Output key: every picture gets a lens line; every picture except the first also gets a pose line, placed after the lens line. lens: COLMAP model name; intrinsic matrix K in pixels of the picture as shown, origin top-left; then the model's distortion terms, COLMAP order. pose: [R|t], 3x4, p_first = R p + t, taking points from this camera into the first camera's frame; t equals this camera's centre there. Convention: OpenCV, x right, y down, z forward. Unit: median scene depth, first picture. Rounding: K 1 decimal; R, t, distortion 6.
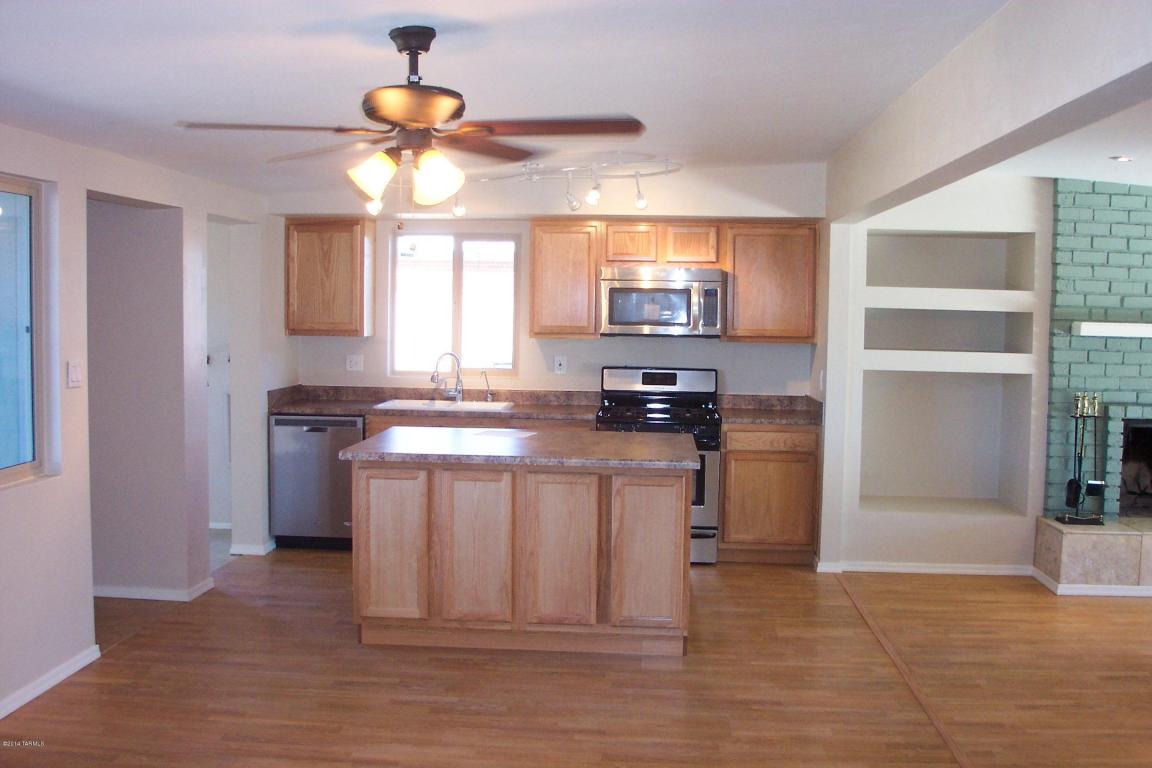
lens RADIAL K [[1150.0, 0, 577.8], [0, 1150.0, 380.1], [0, 0, 1]] dist [-0.120981, 0.000000]
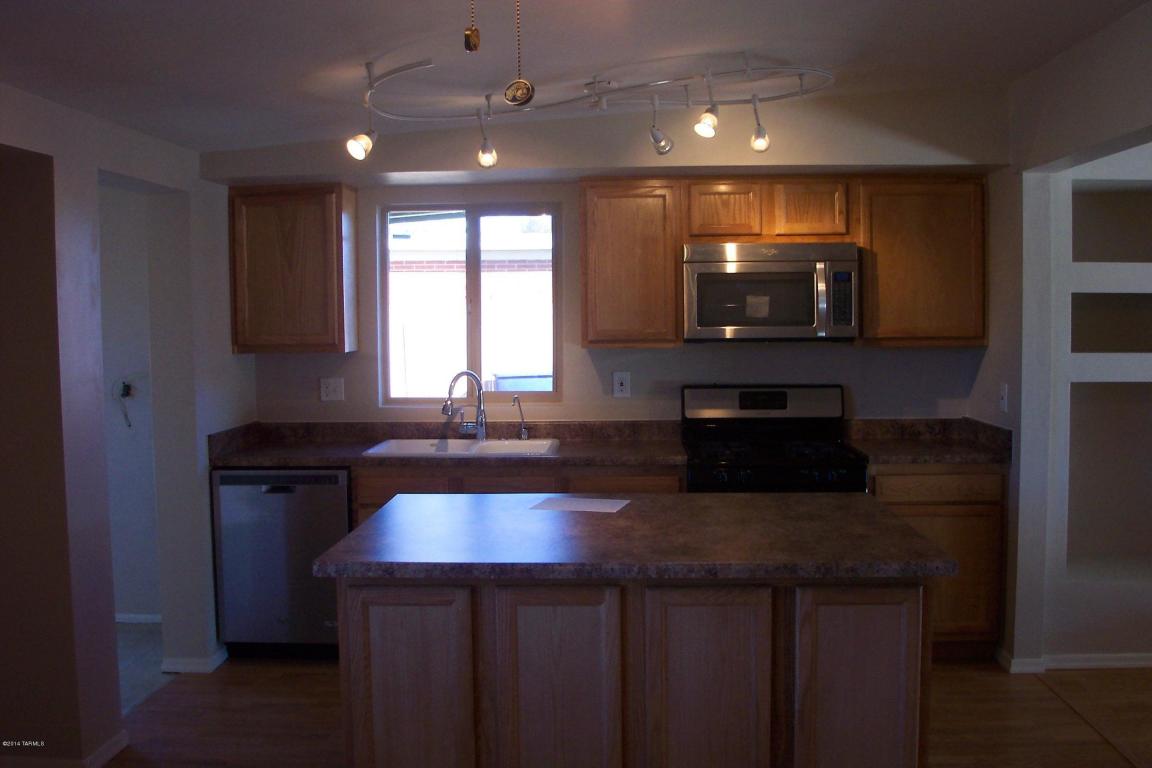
lens RADIAL K [[1150.0, 0, 575.5], [0, 1150.0, 386.7], [0, 0, 1]] dist [-0.120981, 0.000000]
pose [[0.999431, -0.027486, 0.019528, -0.062245], [0.027451, 0.999621, 0.002073, -0.015288], [-0.019578, -0.001535, 0.999807, 0.308460]]
